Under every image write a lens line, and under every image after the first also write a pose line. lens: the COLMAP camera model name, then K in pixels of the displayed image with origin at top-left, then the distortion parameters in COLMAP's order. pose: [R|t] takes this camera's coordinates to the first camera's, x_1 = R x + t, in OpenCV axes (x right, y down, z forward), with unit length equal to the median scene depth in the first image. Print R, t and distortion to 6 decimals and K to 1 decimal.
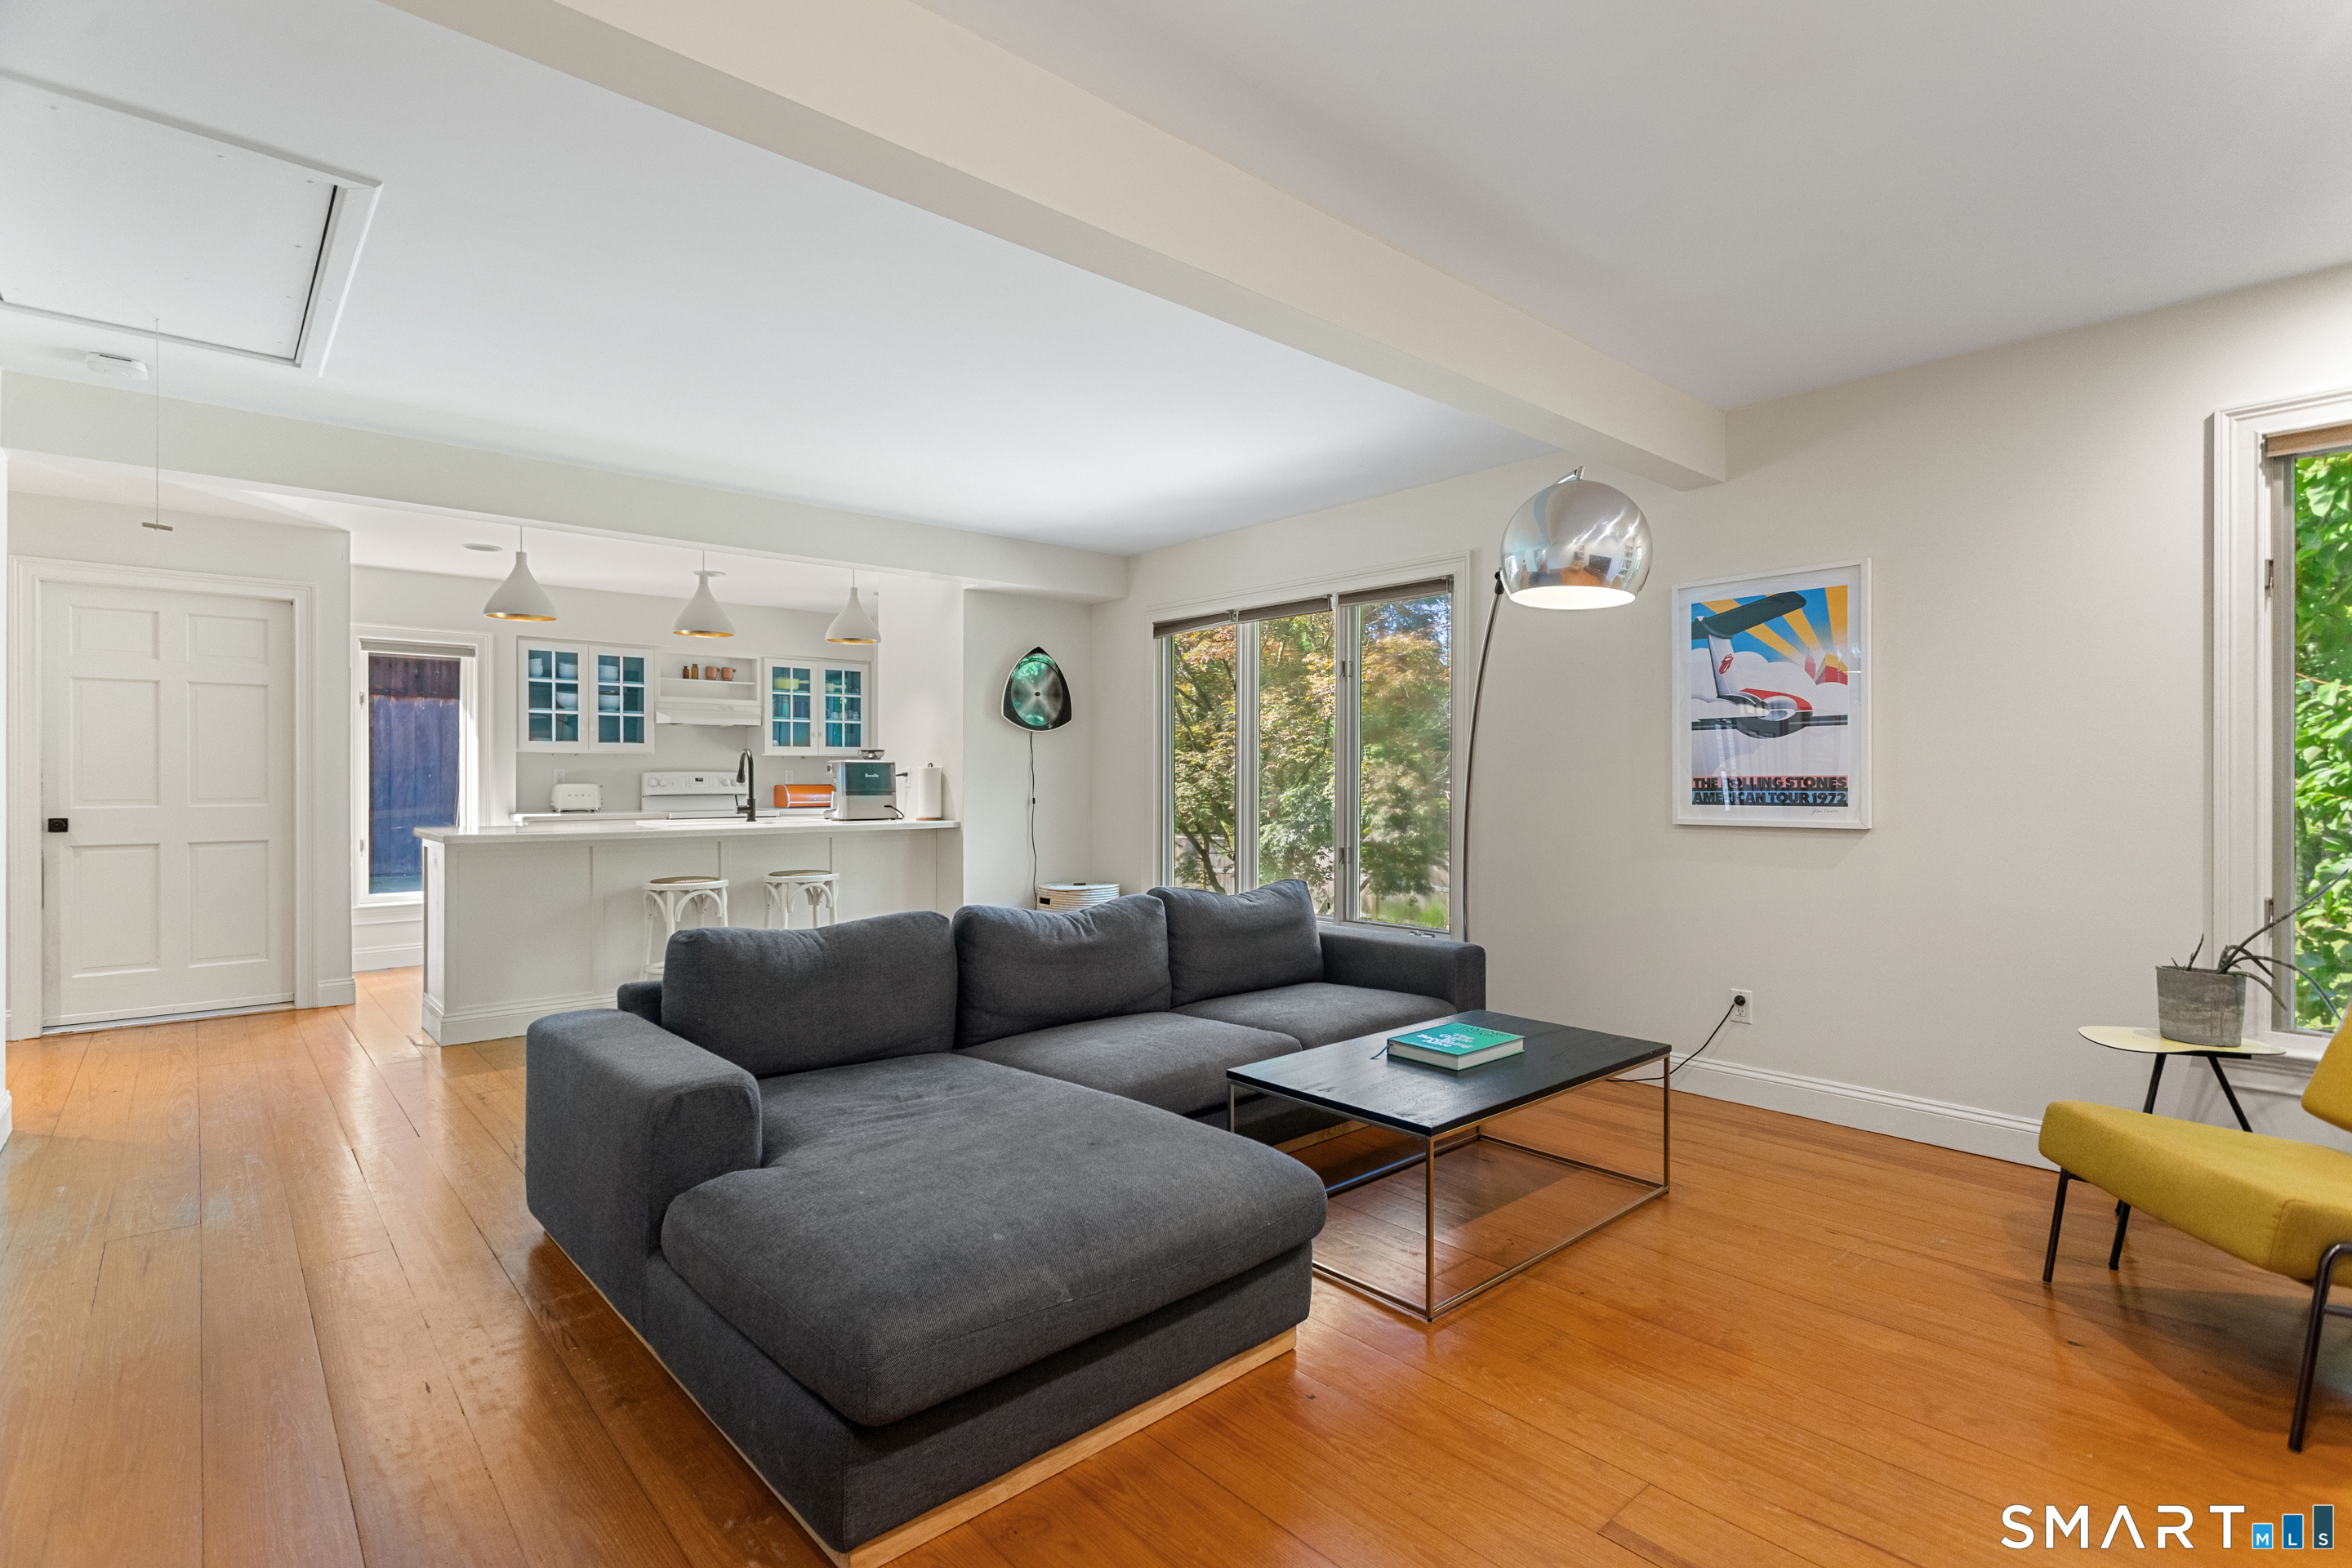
lens RADIAL K [[1118.1, 0, 1182.8], [0, 1118.1, 786.4], [0, 0, 1]] dist [-0.000470, 0.001778]
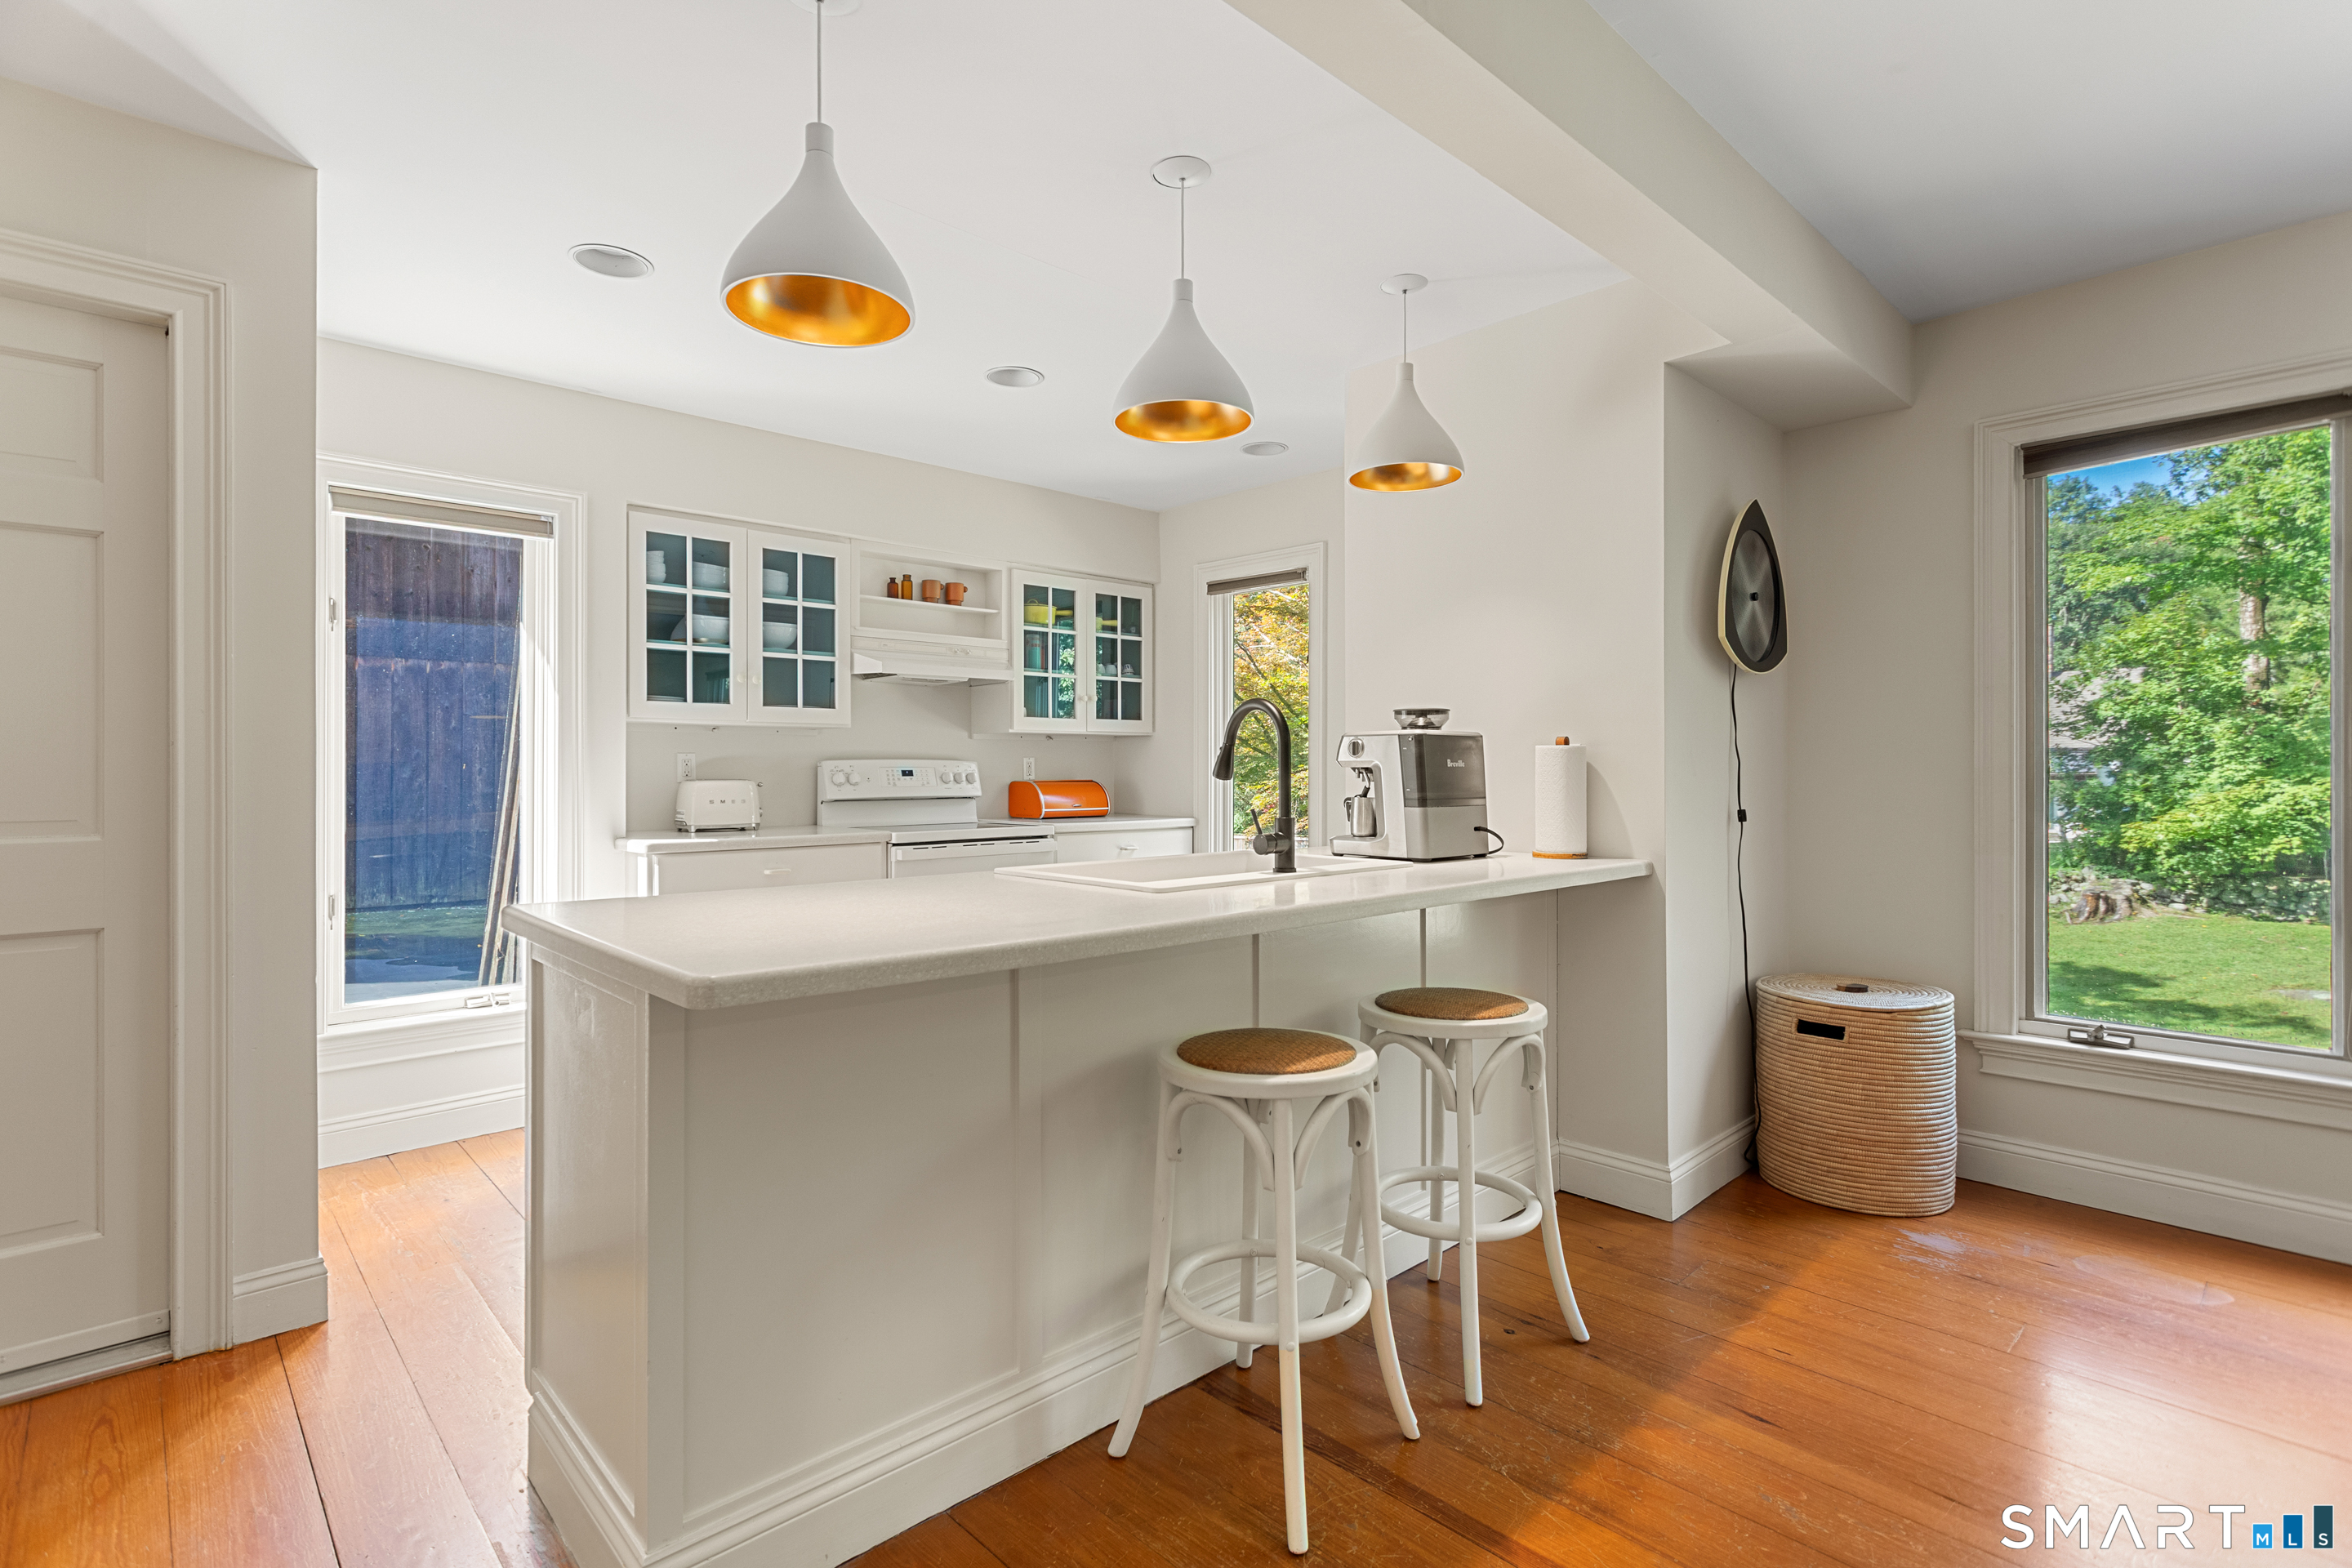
lens RADIAL K [[1118.1, 0, 1170.5], [0, 1118.1, 772.3], [0, 0, 1]] dist [-0.000470, 0.001778]
pose [[0.999699, -0.001839, 0.024463, -0.333475], [0.001991, 0.999979, -0.006163, -0.002682], [-0.024451, 0.006210, 0.999682, 0.440482]]
